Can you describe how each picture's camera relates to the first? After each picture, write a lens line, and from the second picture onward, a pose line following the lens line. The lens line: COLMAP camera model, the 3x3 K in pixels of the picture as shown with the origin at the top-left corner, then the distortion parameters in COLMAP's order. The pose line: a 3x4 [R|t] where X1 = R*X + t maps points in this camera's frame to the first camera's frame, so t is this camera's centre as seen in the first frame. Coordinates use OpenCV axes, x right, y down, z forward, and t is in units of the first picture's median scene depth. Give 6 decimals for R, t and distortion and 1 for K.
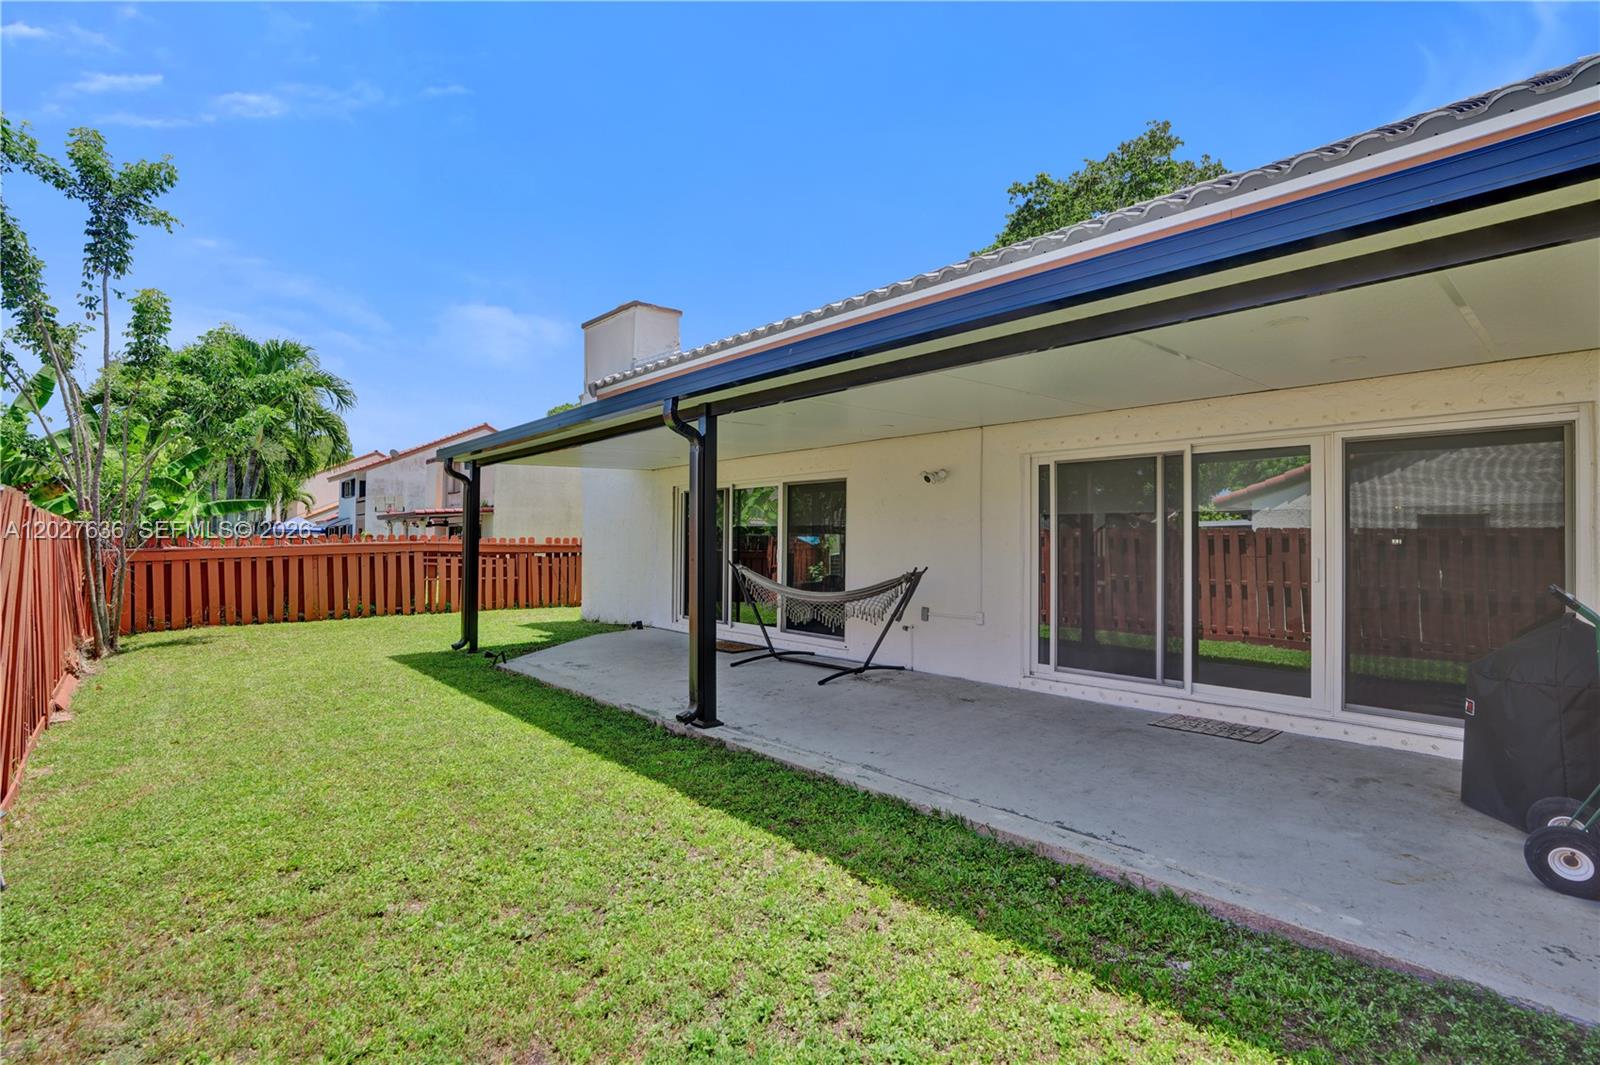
lens RADIAL K [[751.6, 0, 810.6], [0, 751.6, 540.4], [0, 0, 1]] dist [-0.036822, 0.006652]
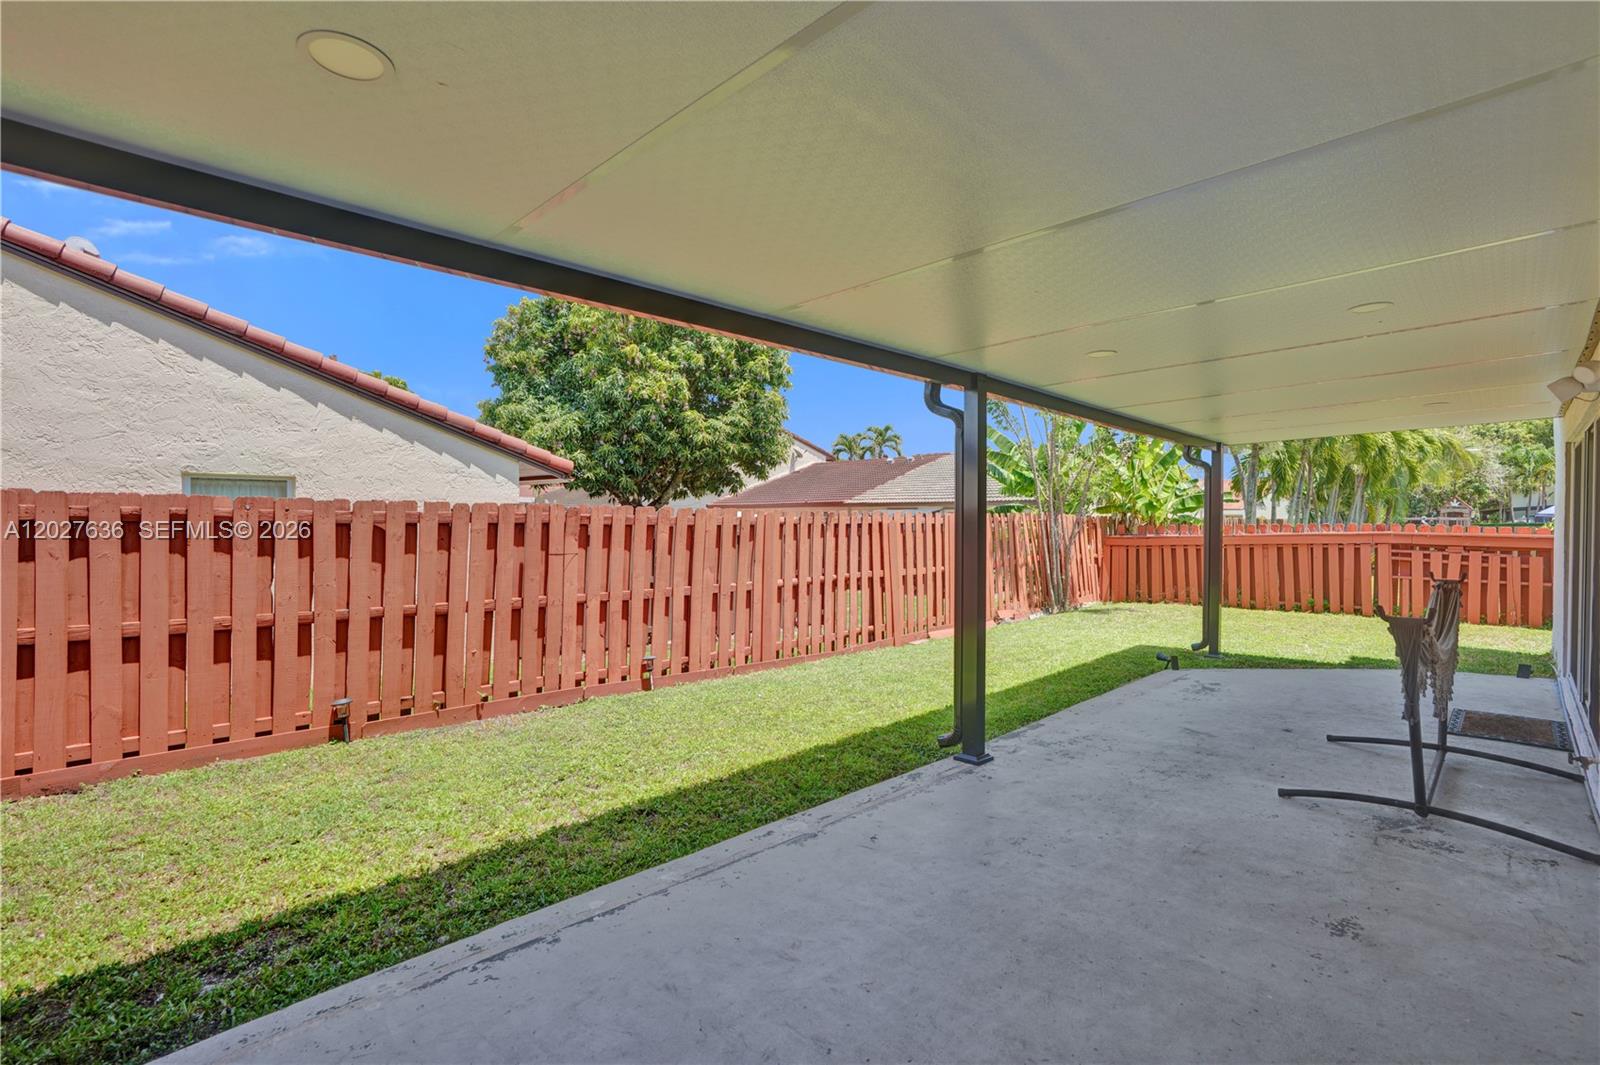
lens RADIAL K [[751.6, 0, 812.7], [0, 751.6, 521.5], [0, 0, 1]] dist [-0.036822, 0.006652]
pose [[0.074152, -0.002428, -0.997244, 0.329650], [-0.002939, 0.999992, -0.002653, -0.007117], [0.997243, 0.003128, 0.074144, 0.371017]]
